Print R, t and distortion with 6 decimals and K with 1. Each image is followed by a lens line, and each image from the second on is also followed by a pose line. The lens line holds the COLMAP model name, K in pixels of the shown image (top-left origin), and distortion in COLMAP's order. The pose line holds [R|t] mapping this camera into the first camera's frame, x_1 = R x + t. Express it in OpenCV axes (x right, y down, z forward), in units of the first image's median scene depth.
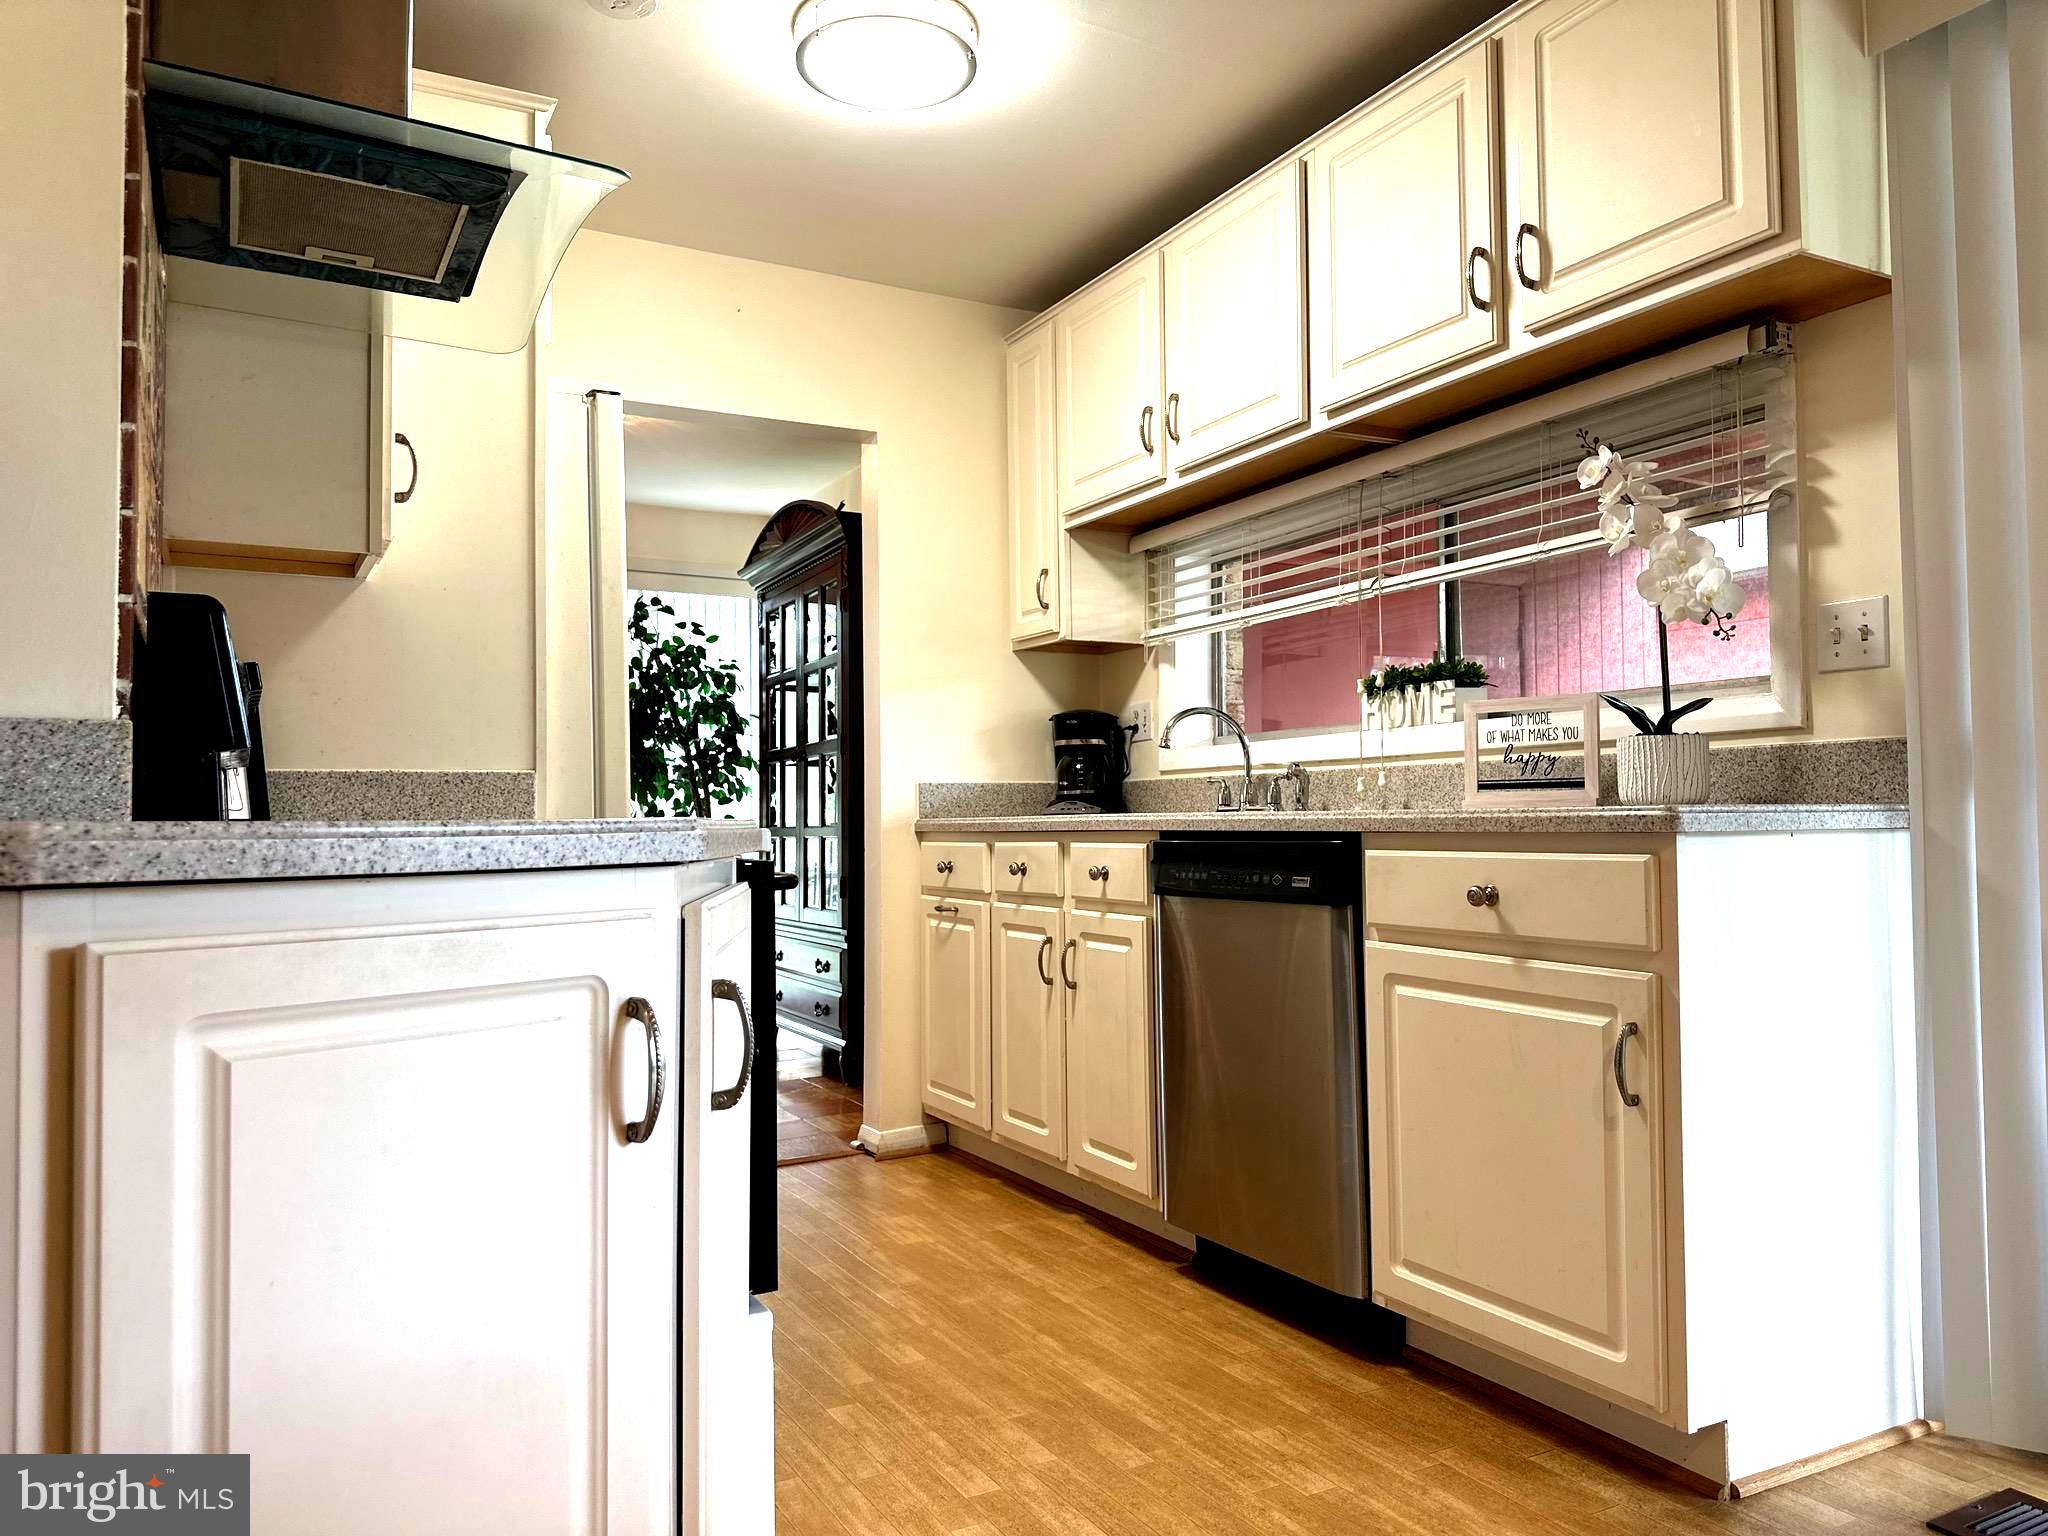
lens RADIAL K [[1437.6, 0, 1019.7], [0, 1437.6, 780.0], [0, 0, 1]] dist [0.150434, -0.260995]
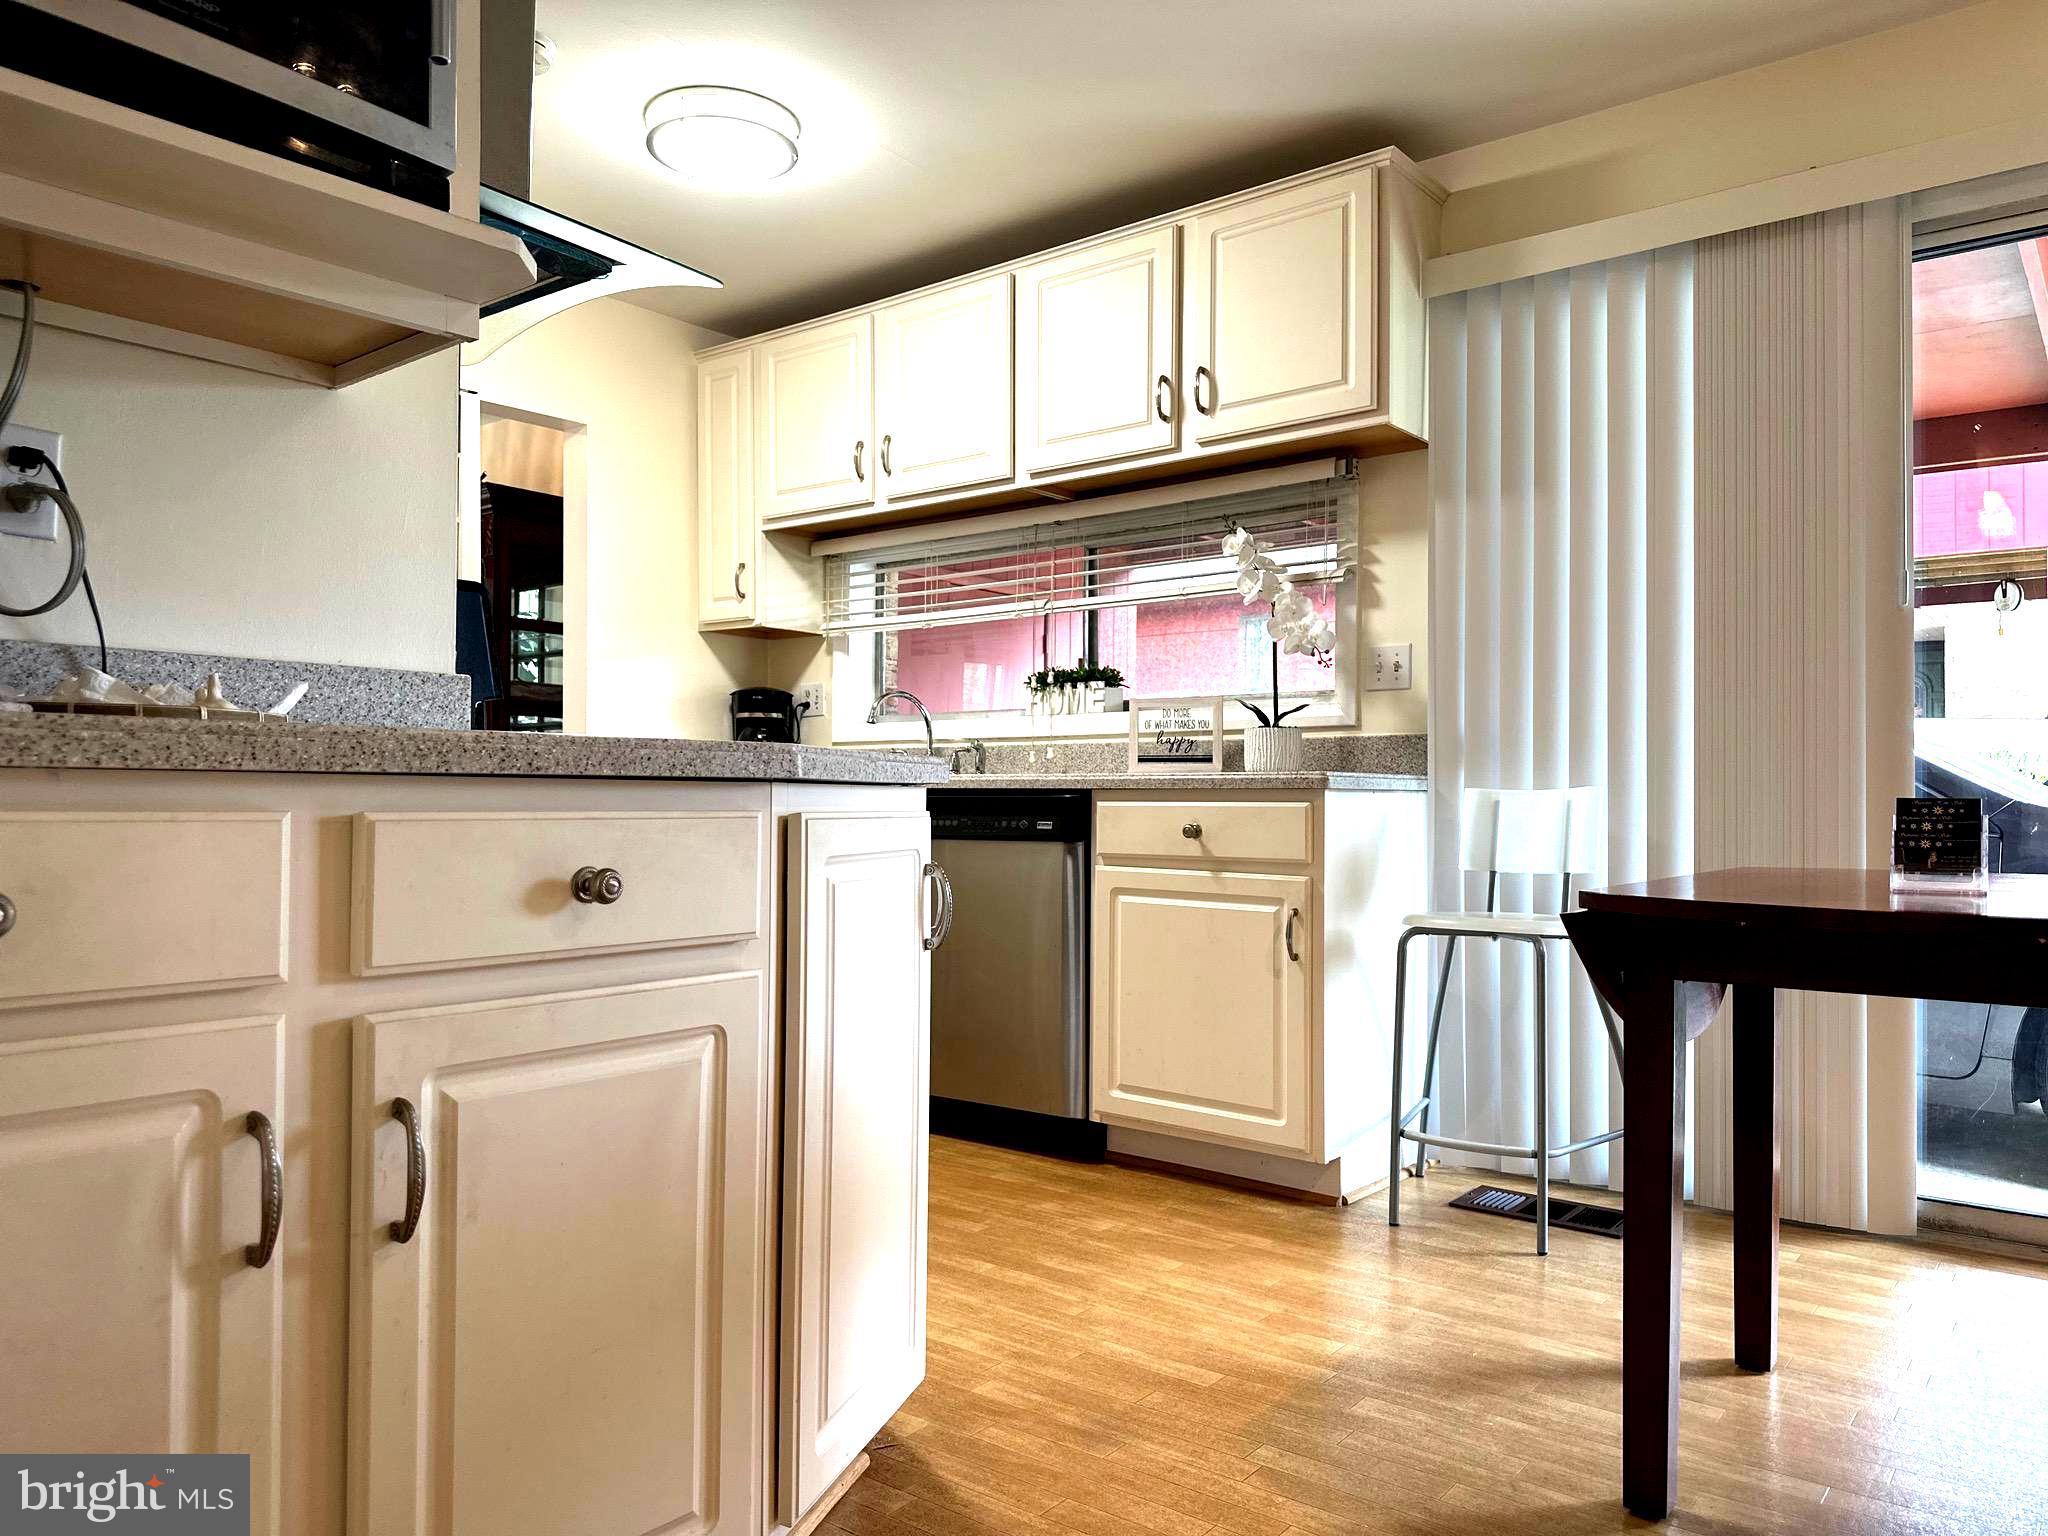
lens RADIAL K [[1437.6, 0, 1019.7], [0, 1437.6, 780.0], [0, 0, 1]] dist [0.150434, -0.260995]
pose [[0.919558, 0.021422, 0.392371, -0.368520], [-0.026881, 0.999603, 0.008422, 0.017178], [-0.392034, -0.018292, 0.919769, -0.246831]]
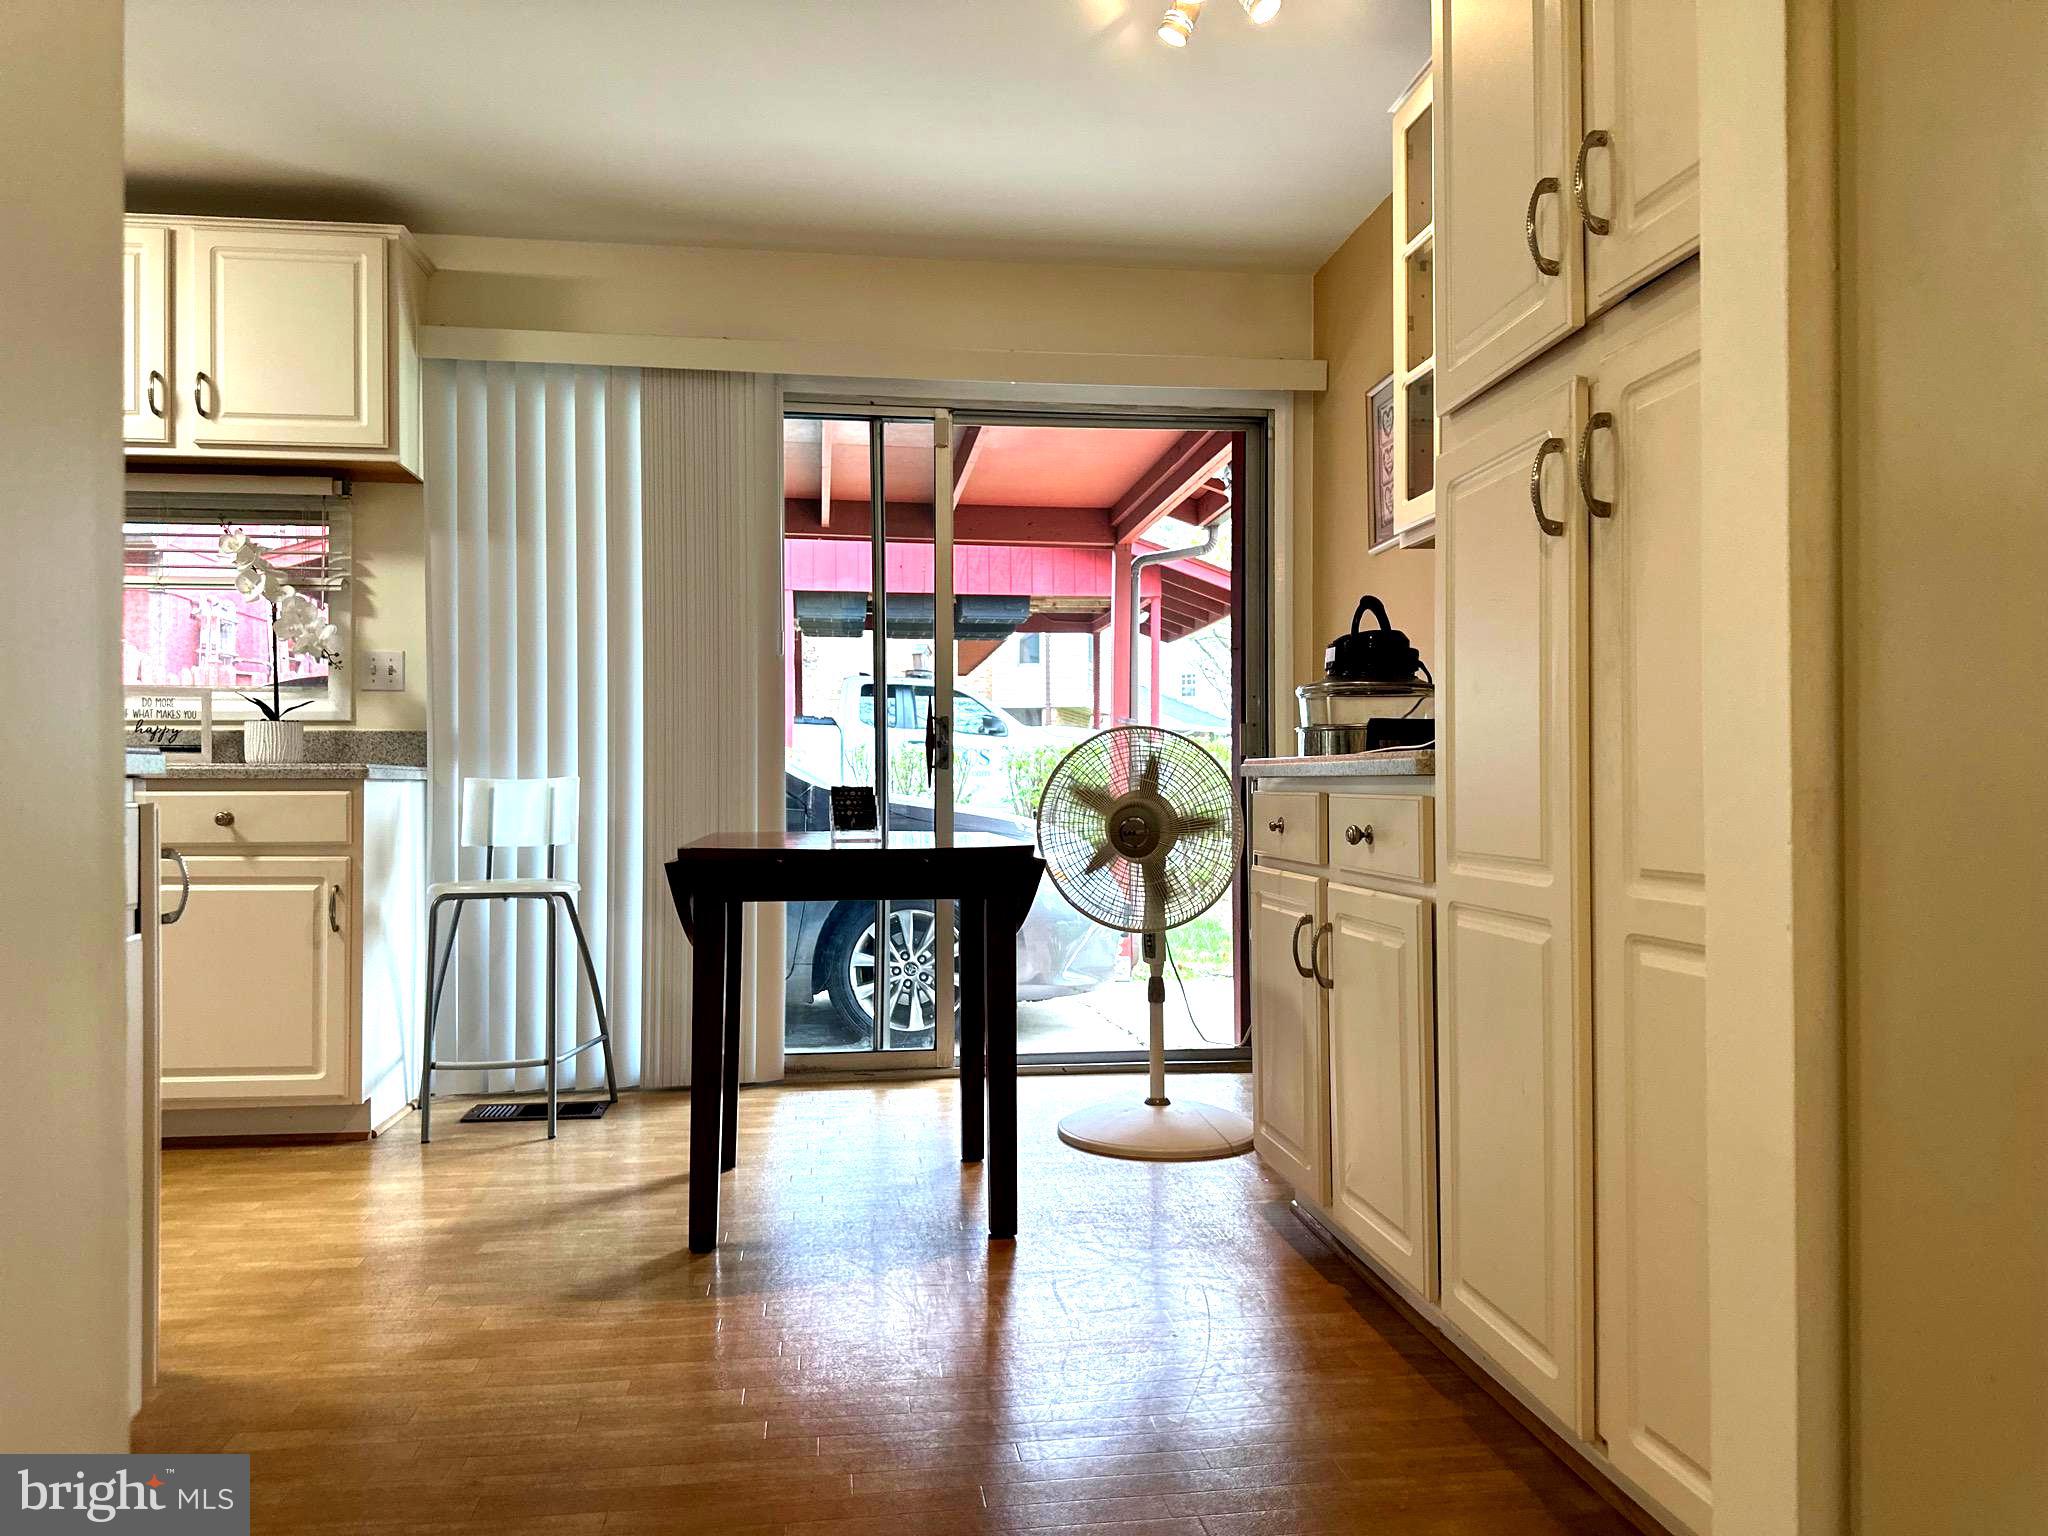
lens RADIAL K [[1474.7, 0, 977.6], [0, 1474.7, 785.4], [0, 0, 1]] dist [0.036356, -0.004126]
pose [[0.384495, 0.013063, 0.923035, -0.747301], [-0.032292, 0.999478, -0.000694, 0.015812], [-0.922562, -0.029540, 0.384716, -0.323472]]
